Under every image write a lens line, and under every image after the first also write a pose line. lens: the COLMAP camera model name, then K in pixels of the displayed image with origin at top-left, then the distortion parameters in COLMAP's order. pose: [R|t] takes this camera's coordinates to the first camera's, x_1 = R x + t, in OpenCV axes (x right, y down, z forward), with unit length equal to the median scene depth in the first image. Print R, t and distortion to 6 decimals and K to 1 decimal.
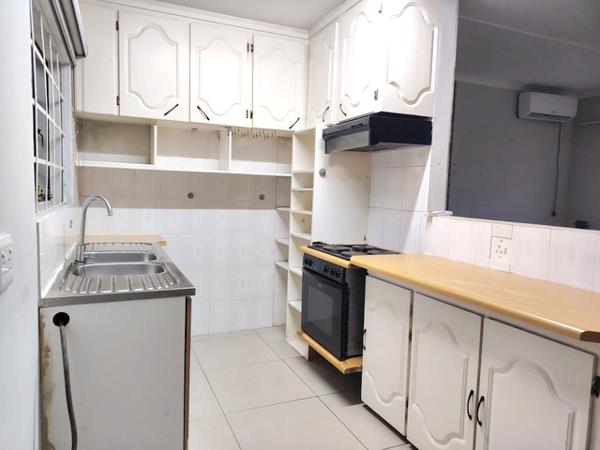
lens RADIAL K [[420.8, 0, 299.1], [0, 420.8, 227.3], [0, 0, 1]] dist [0.069499, -0.103197]
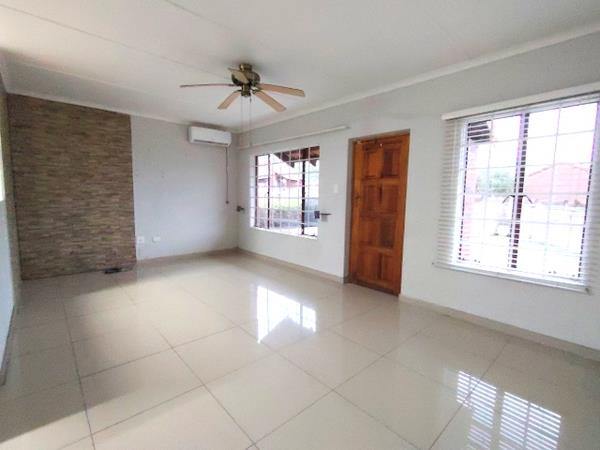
lens RADIAL K [[282.9, 0, 301.8], [0, 282.9, 226.0], [0, 0, 1]] dist [0.001379, -0.000079]
pose [[0.944189, -0.044199, 0.326426, 0.901344], [0.035561, 0.998843, 0.032387, 0.062525], [-0.327480, -0.018971, 0.944668, -0.250356]]
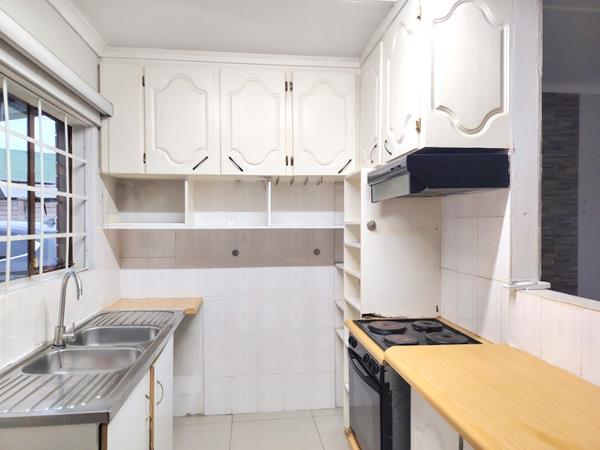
lens RADIAL K [[420.8, 0, 299.1], [0, 420.8, 227.3], [0, 0, 1]] dist [0.069499, -0.103197]
pose [[0.954805, -0.027932, -0.295918, 0.162504], [0.003366, 0.996527, -0.083202, -0.062336], [0.297215, 0.078445, 0.951583, 0.205686]]
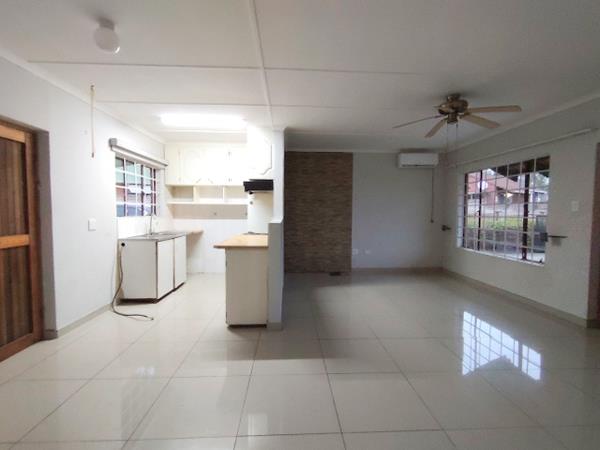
lens RADIAL K [[282.9, 0, 301.8], [0, 282.9, 226.0], [0, 0, 1]] dist [0.001379, -0.000079]
pose [[0.936278, -0.005054, -0.351224, 0.902986], [-0.010246, 0.999078, -0.041690, 0.067765], [0.351111, 0.042632, 0.935363, -0.404274]]
